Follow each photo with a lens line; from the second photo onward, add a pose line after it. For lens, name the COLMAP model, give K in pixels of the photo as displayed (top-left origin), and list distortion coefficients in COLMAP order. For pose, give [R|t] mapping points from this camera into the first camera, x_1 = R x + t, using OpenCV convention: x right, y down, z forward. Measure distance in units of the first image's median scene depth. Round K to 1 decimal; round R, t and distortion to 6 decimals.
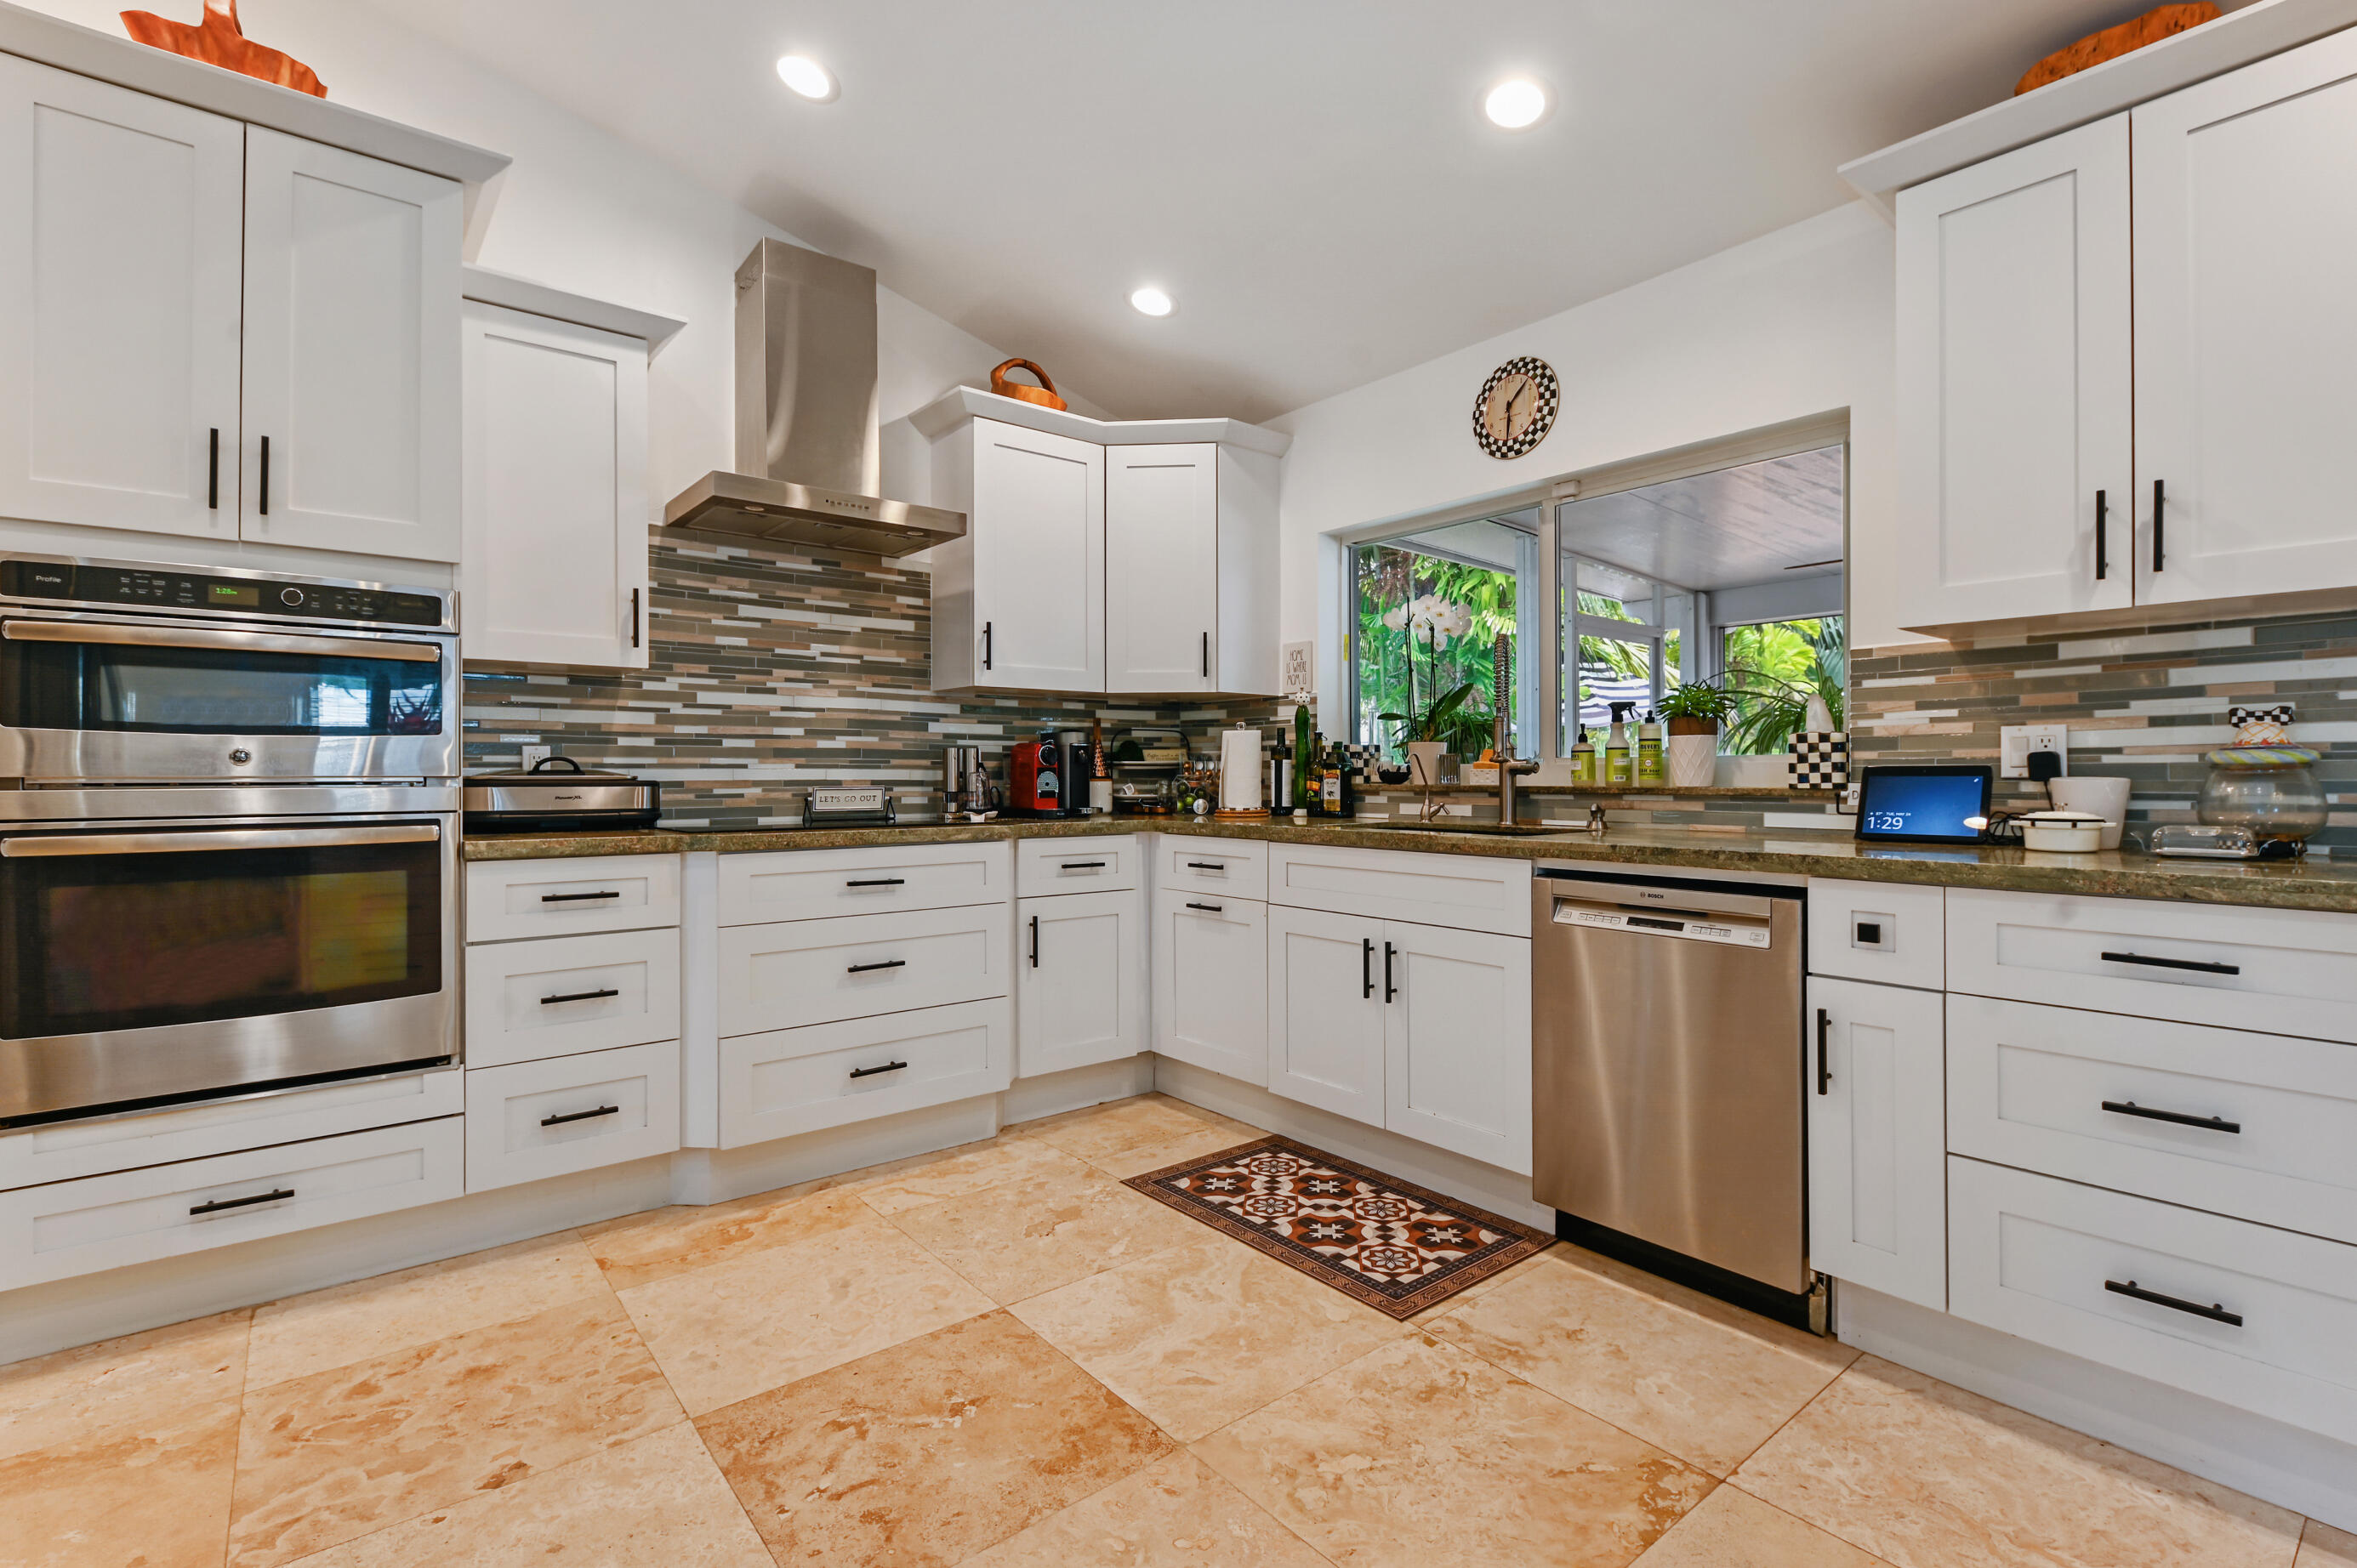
lens RADIAL K [[1016.5, 0, 1163.7], [0, 1016.5, 794.4], [0, 0, 1]] dist [0.004978, -0.002108]
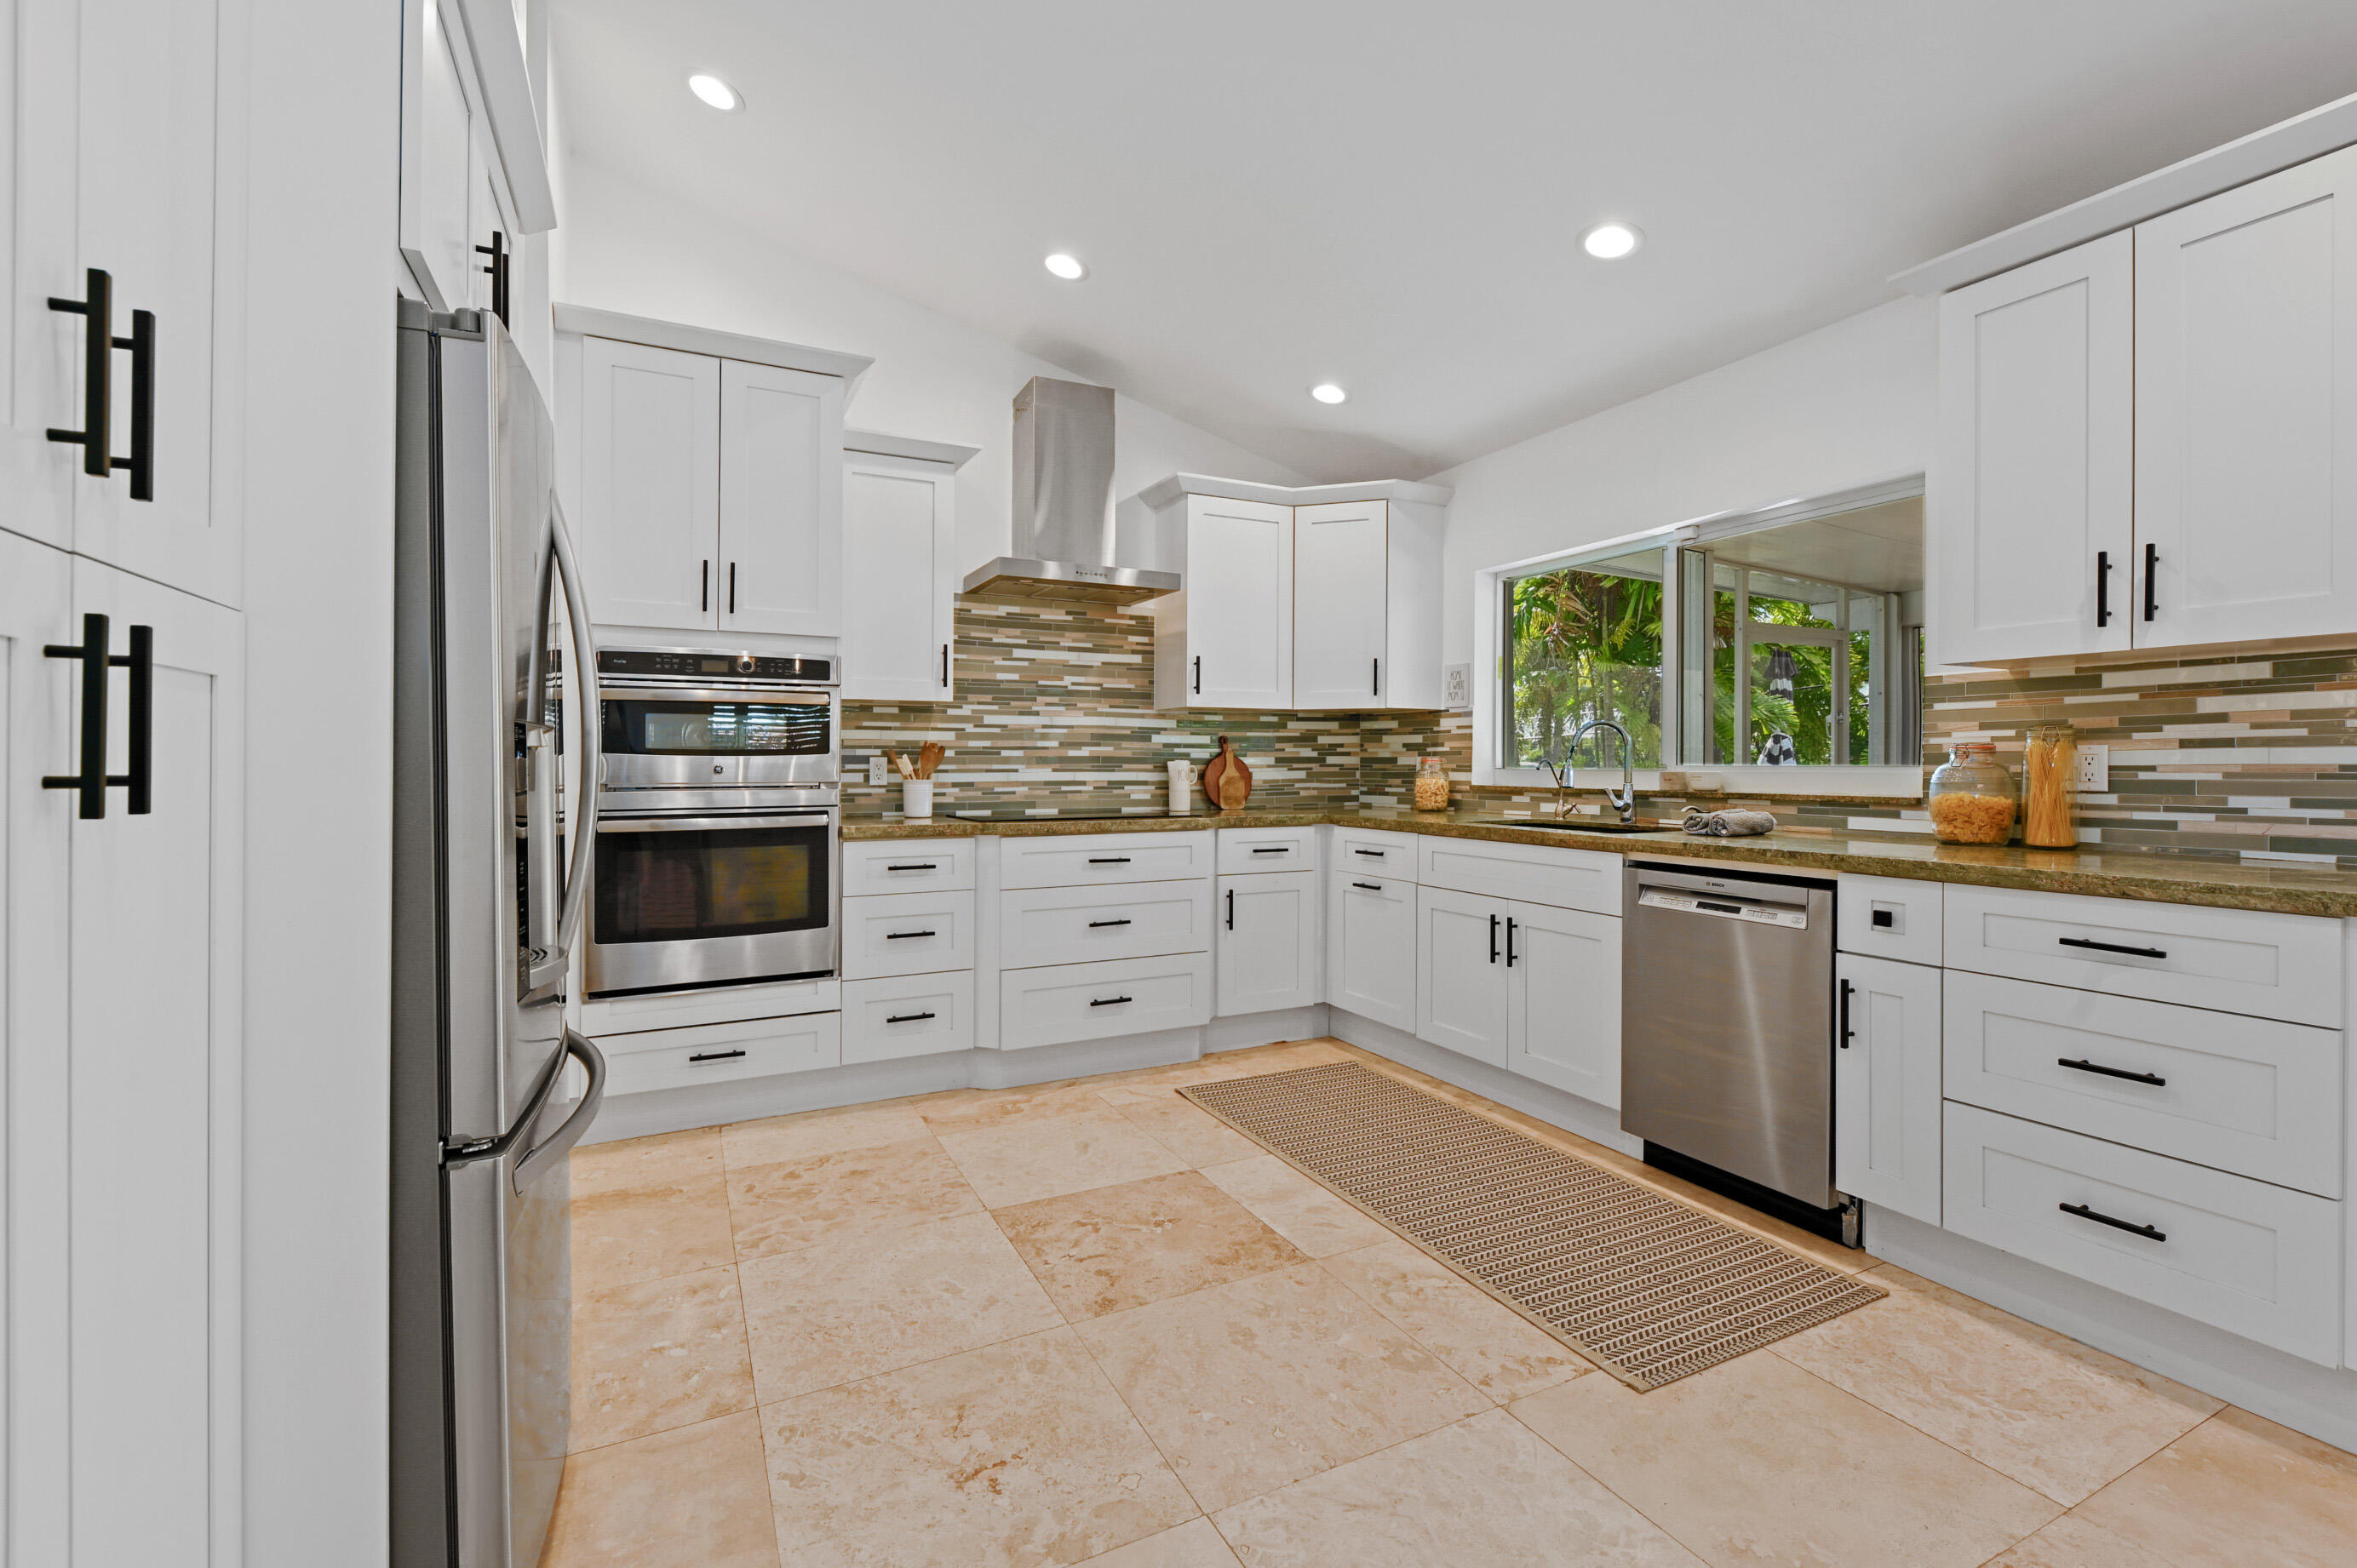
lens RADIAL K [[973.6, 0, 1172.9], [0, 973.6, 770.1], [0, 0, 1]] dist [-0.004835, -0.000434]
pose [[0.976249, 0.002755, -0.216633, 0.086537], [-0.005125, 0.999933, -0.010381, -0.021603], [0.216589, 0.011244, 0.976198, -0.269979]]
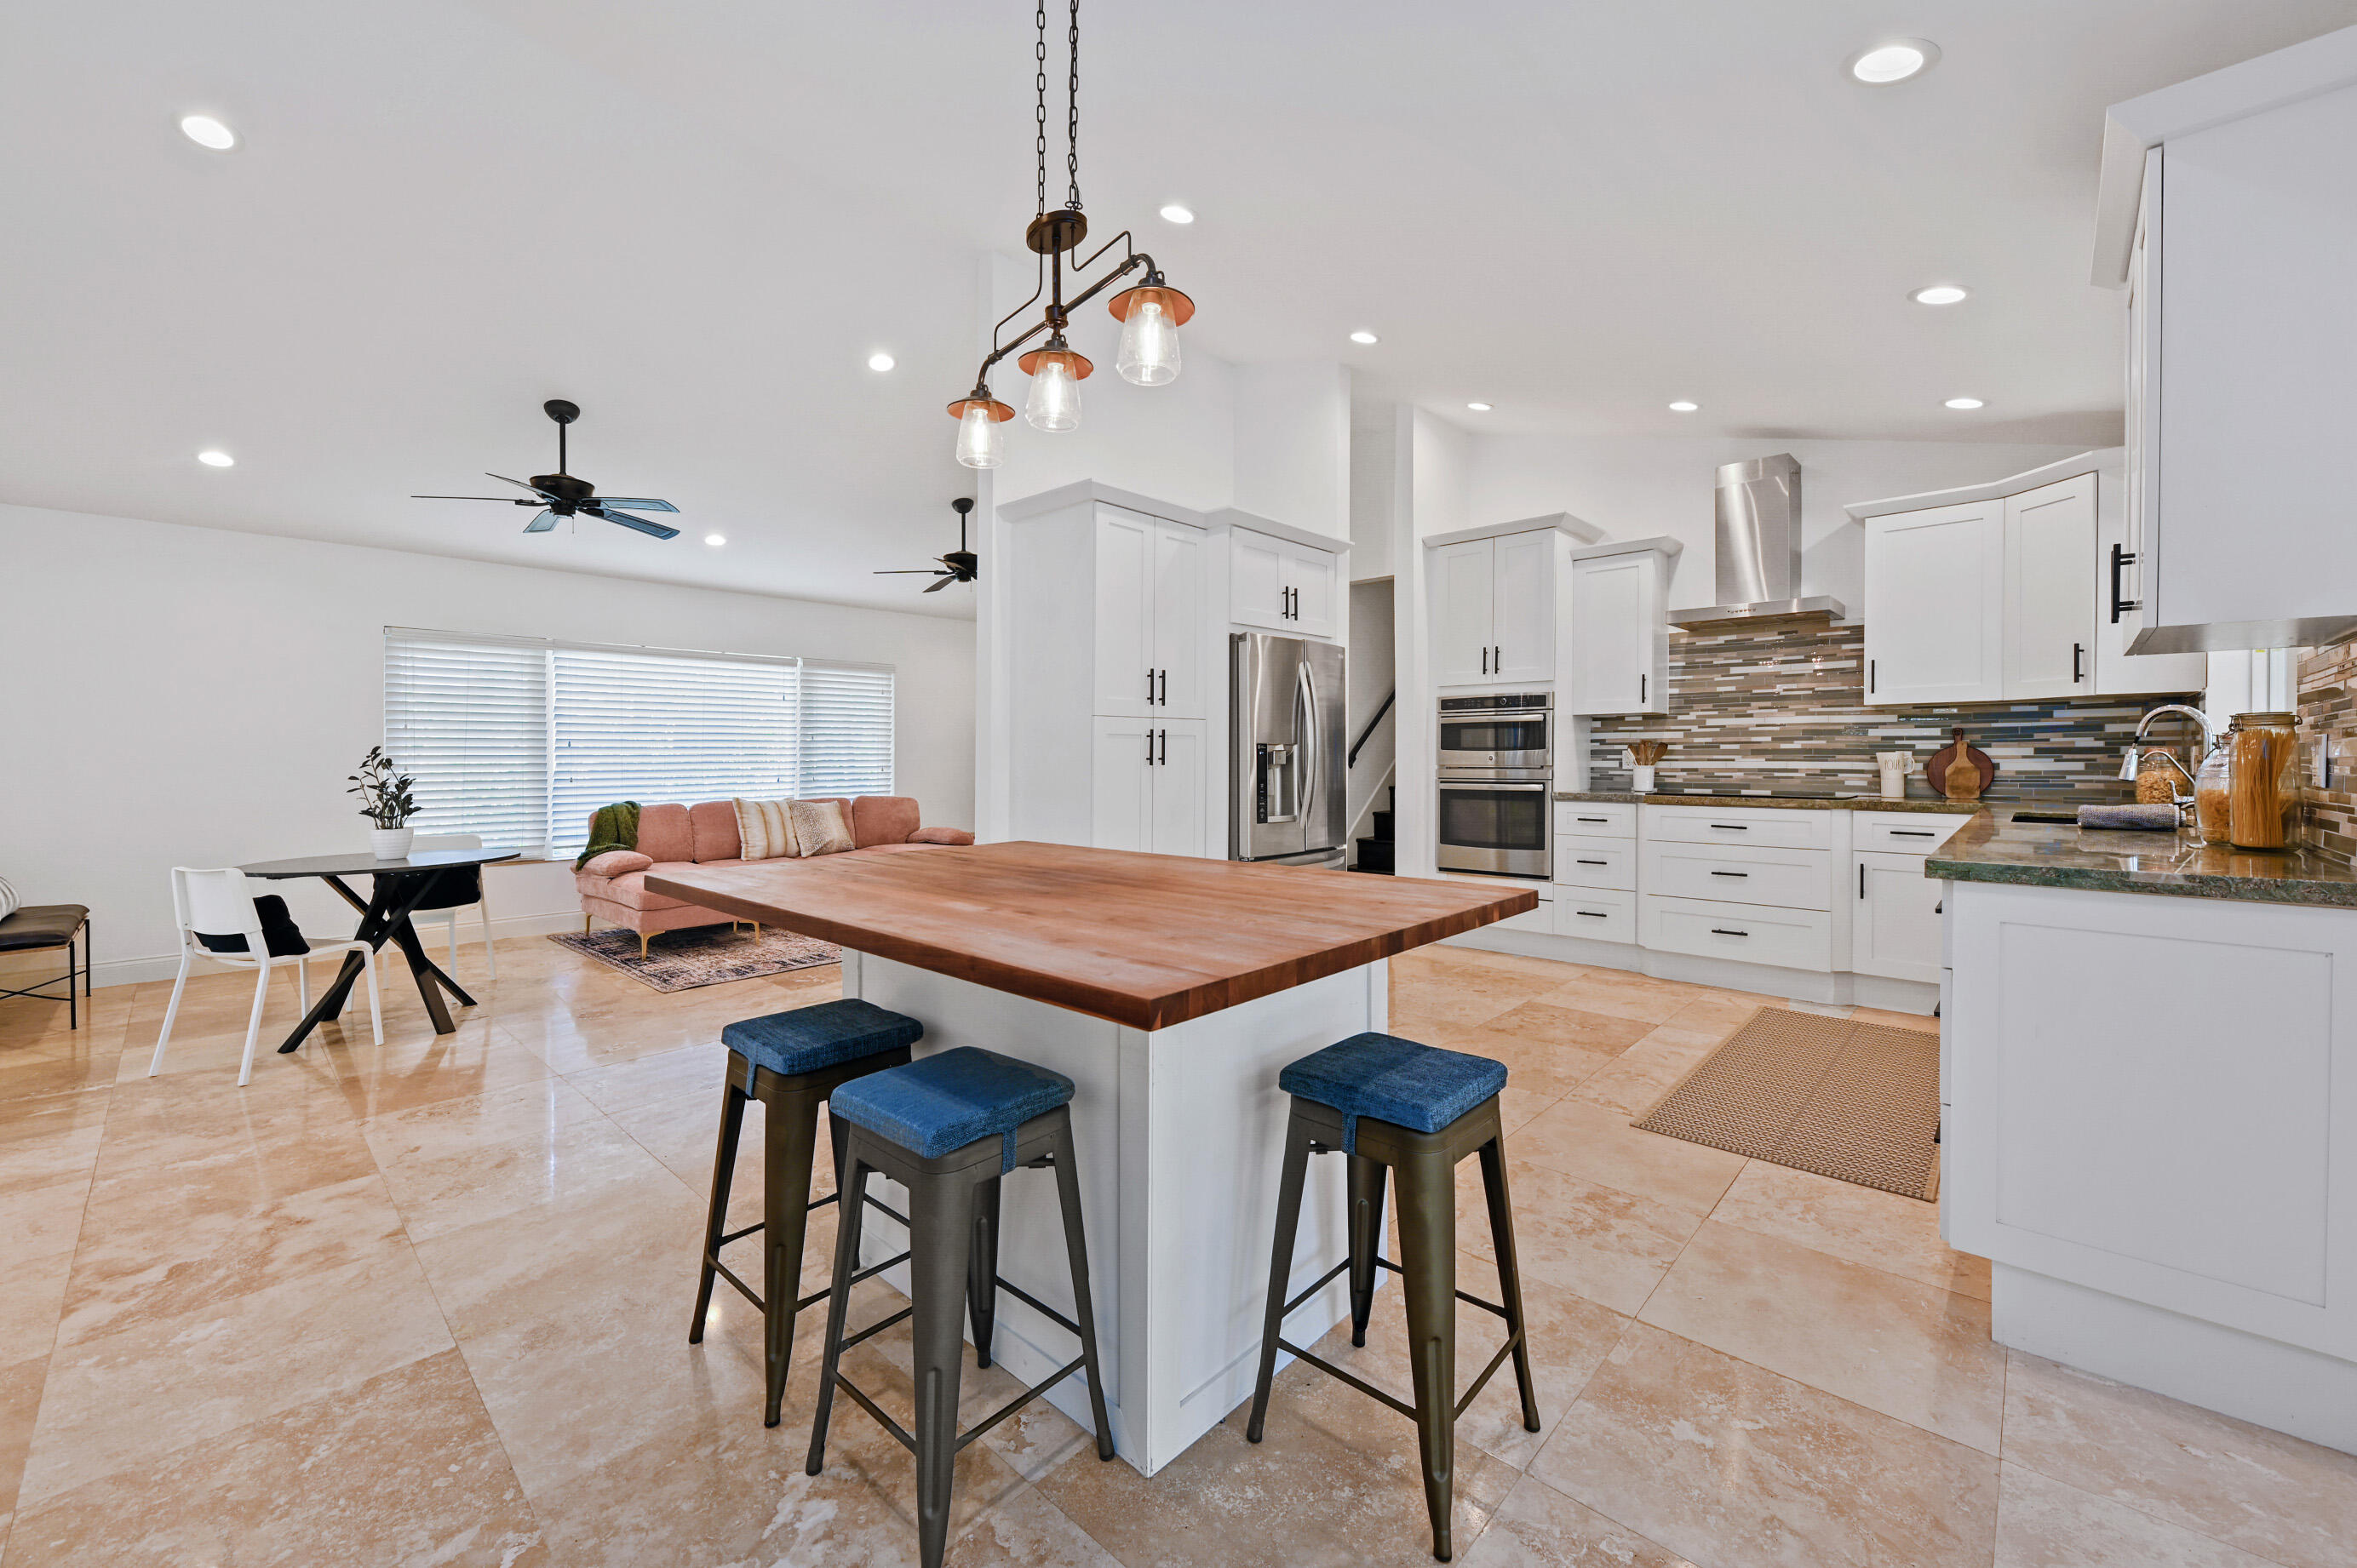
lens RADIAL K [[920.6, 0, 1157.1], [0, 920.6, 761.9], [0, 0, 1]] dist [-0.001478, -0.000094]
pose [[0.113009, 0.008764, -0.993555, 1.430866], [-0.015307, 0.999858, 0.007078, -0.027856], [0.993476, 0.014408, 0.113127, -0.214801]]
